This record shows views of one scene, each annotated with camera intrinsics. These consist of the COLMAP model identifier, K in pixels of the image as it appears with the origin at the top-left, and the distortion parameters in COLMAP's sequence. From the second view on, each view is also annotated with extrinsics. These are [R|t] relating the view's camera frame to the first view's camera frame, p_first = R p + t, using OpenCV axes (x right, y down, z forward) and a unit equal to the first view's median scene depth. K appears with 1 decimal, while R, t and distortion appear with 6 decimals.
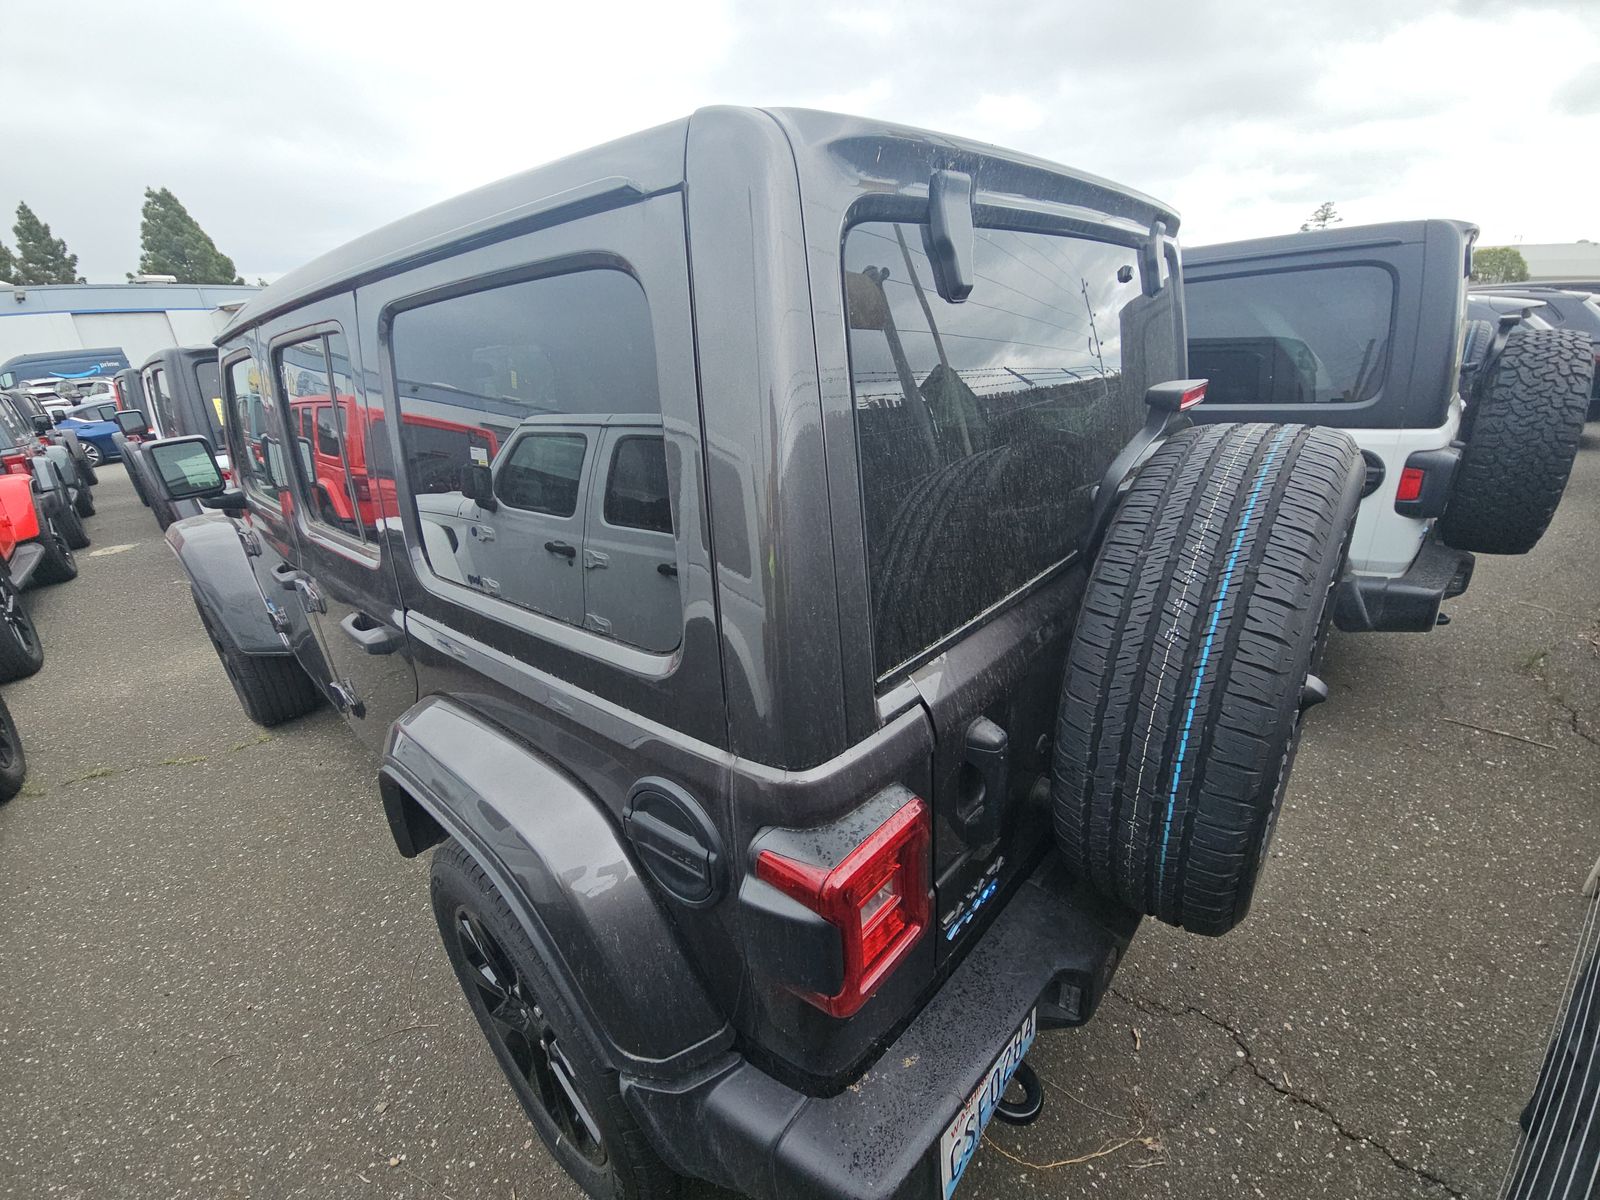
lens RADIAL K [[649.4, 0, 800.2], [0, 649.4, 600.3], [0, 0, 1]] dist [-0.004942, -0.000227]
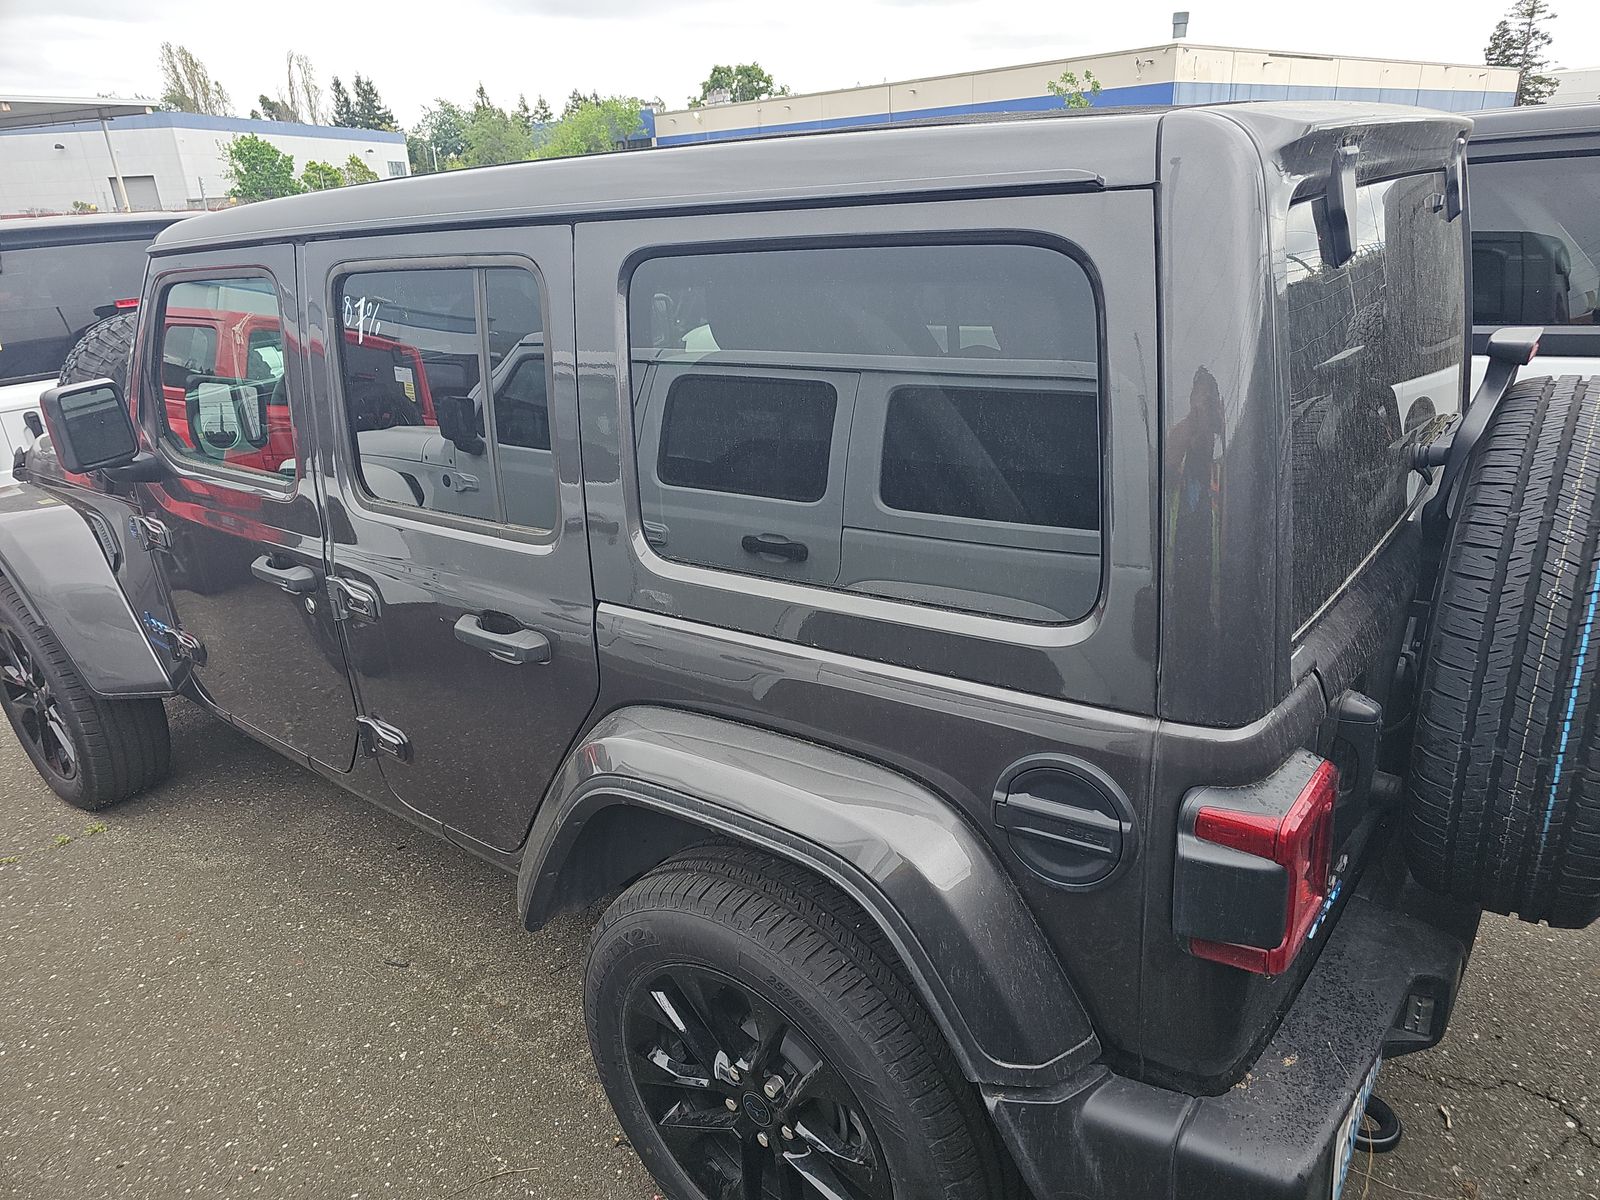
lens RADIAL K [[1063.7, 0, 795.5], [0, 1063.7, 597.5], [0, 0, 1]] dist [0.032547, -0.024002]
pose [[0.997075, -0.021961, 0.073208, -0.663203], [0.023503, 0.999518, -0.020267, 0.058949], [-0.072728, 0.021928, 0.997111, -0.527386]]
